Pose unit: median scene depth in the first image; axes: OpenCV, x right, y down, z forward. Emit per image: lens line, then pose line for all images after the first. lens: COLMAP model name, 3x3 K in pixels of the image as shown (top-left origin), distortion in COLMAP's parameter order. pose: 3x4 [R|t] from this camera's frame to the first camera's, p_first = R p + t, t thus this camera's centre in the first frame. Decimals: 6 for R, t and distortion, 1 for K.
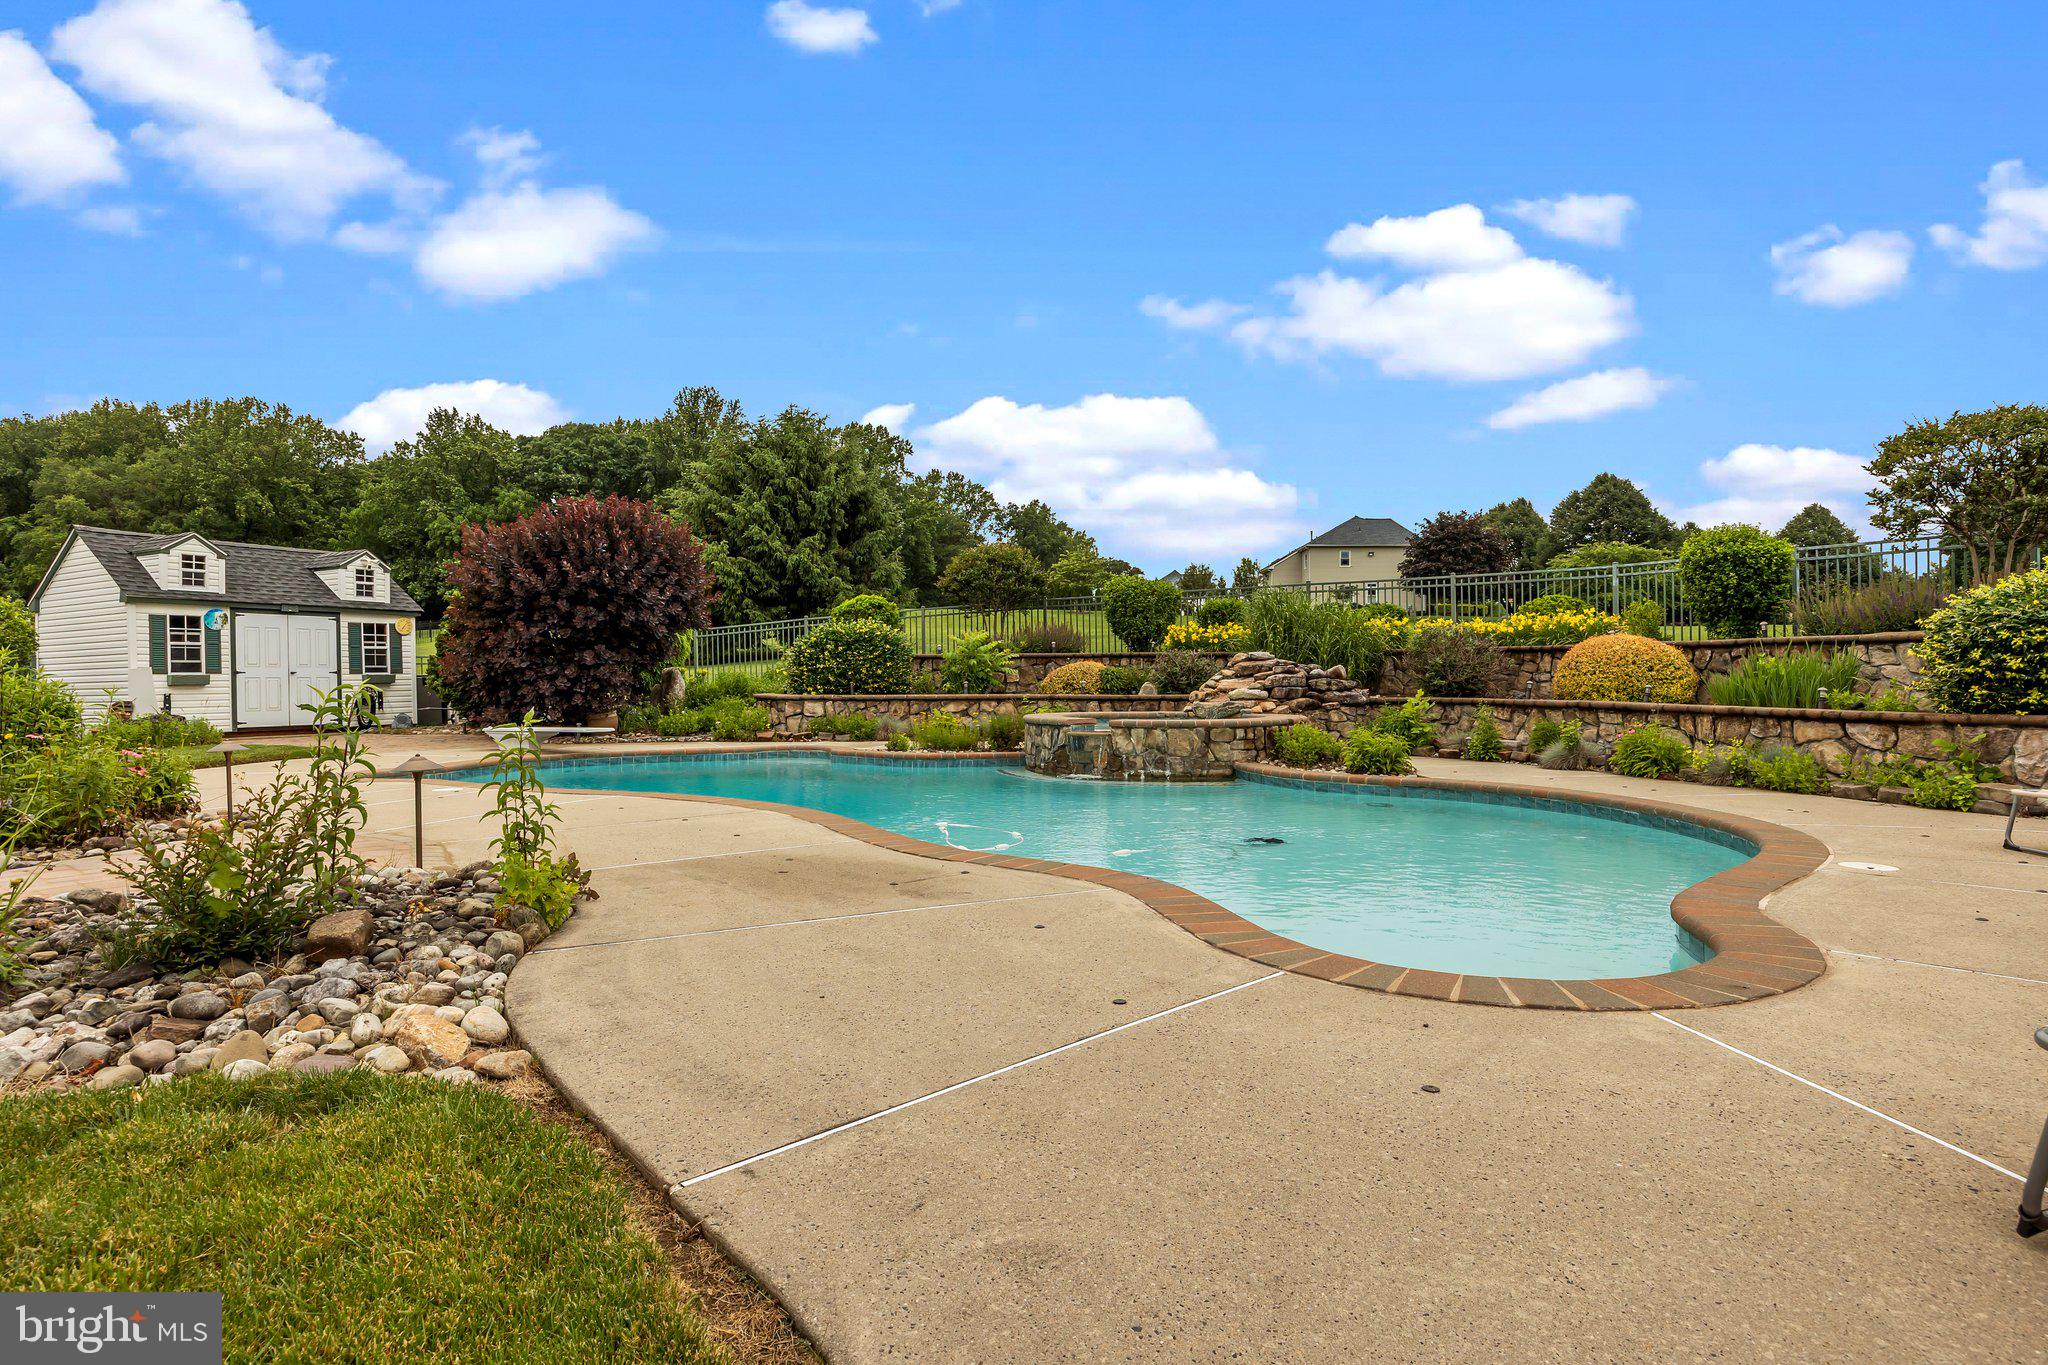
lens RADIAL K [[1067.5, 0, 1028.1], [0, 1067.5, 687.4], [0, 0, 1]] dist [-0.008653, 0.002824]
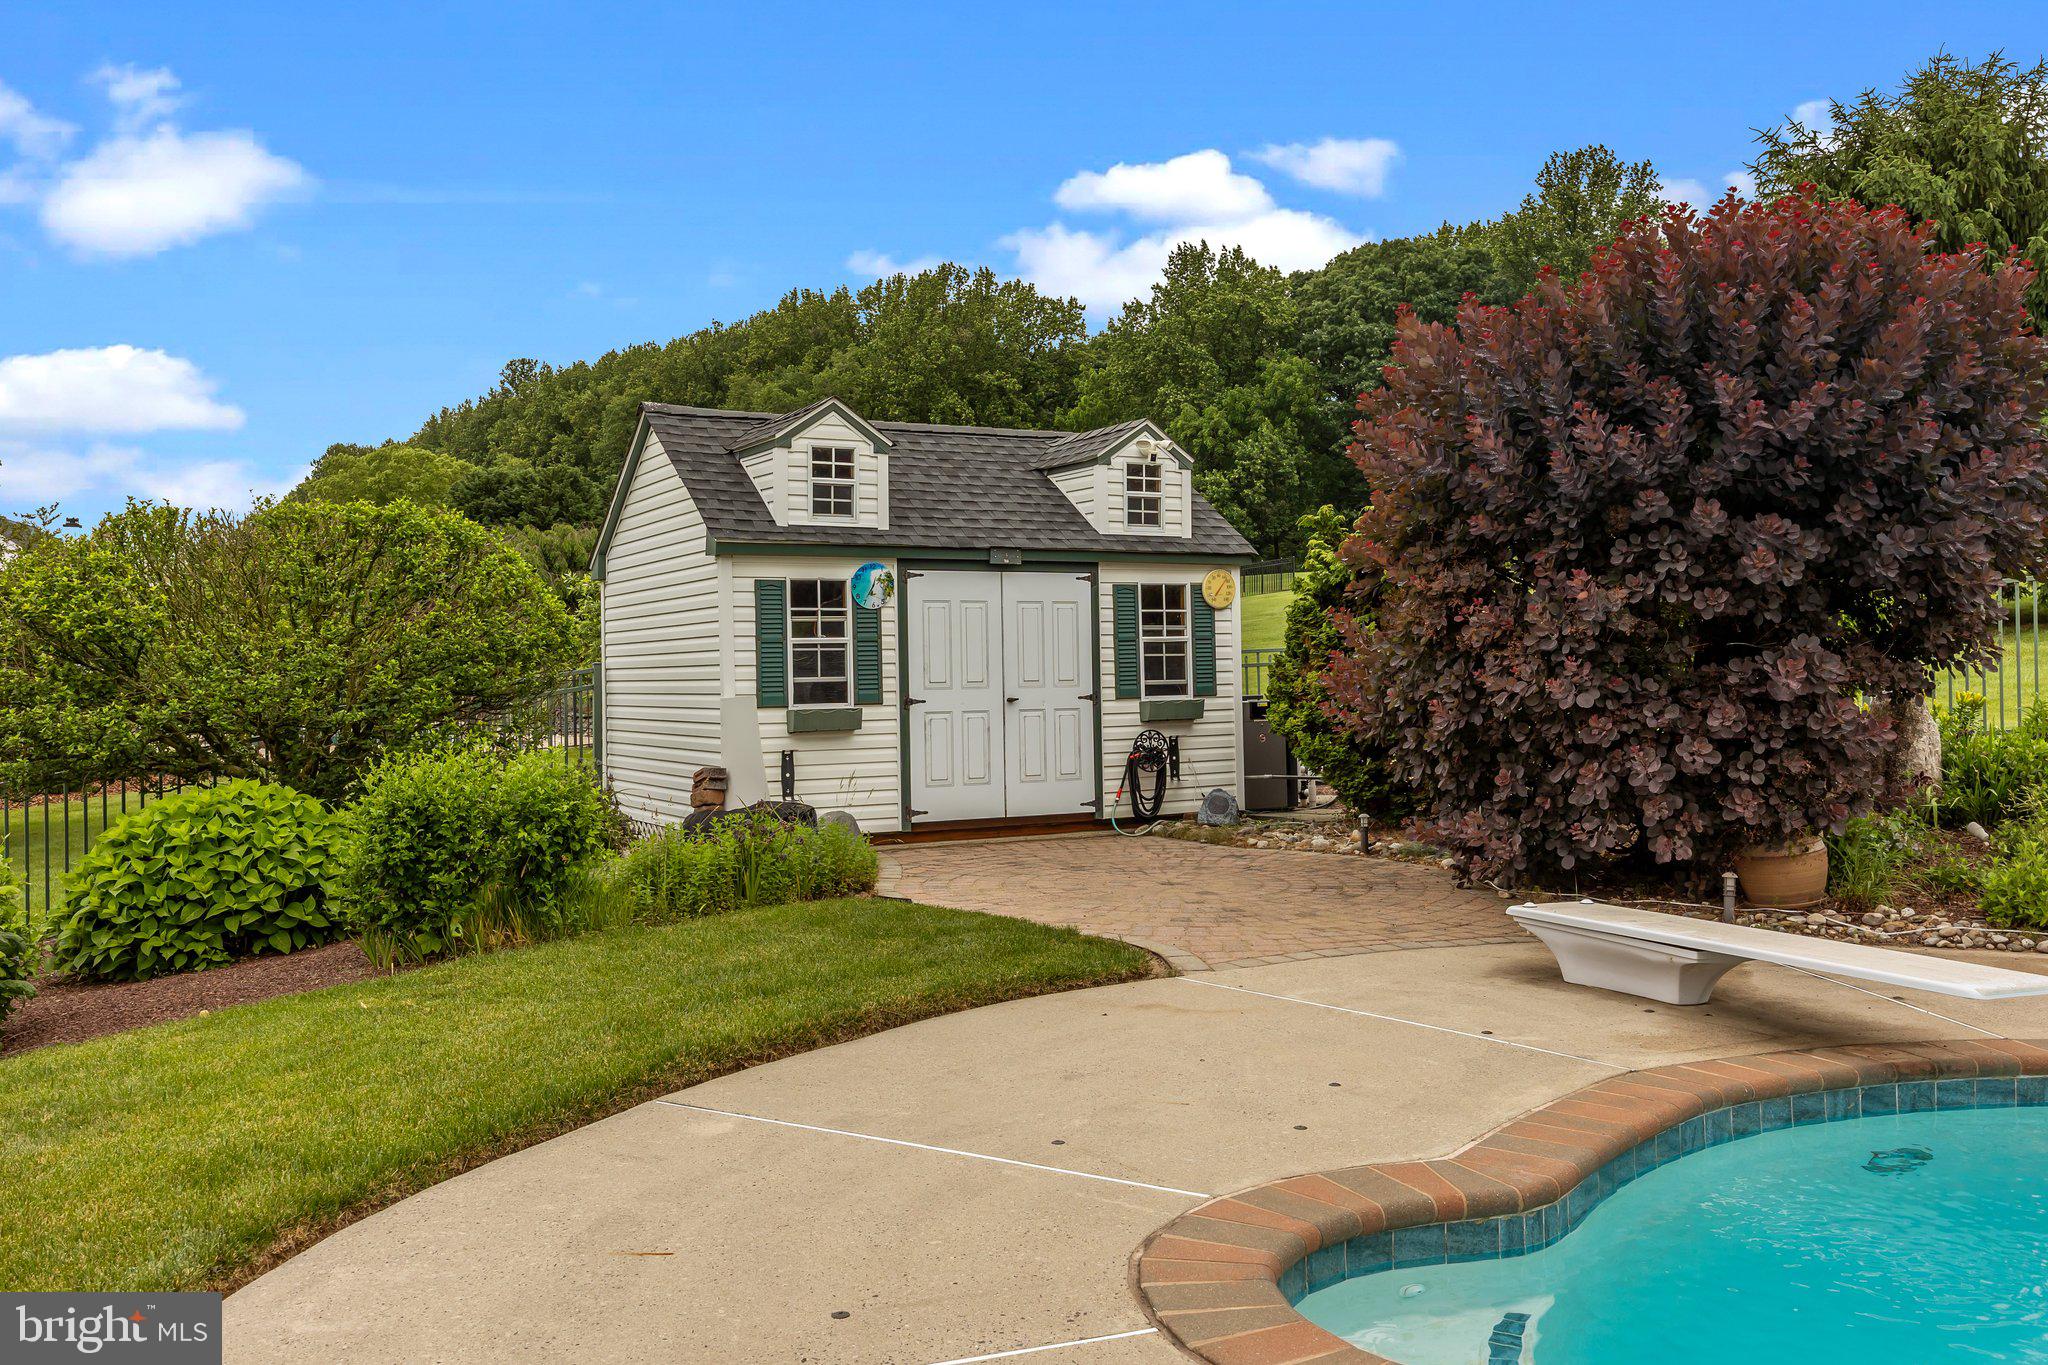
lens RADIAL K [[1758.0, 0, 1032.5], [0, 1758.0, 664.4], [0, 0, 1]] dist [0.006905, 0.009247]
pose [[0.833977, -0.001349, -0.551797, -0.287192], [0.001188, 0.999999, -0.000648, -0.029649], [0.551797, -0.000115, 0.833978, 0.404182]]
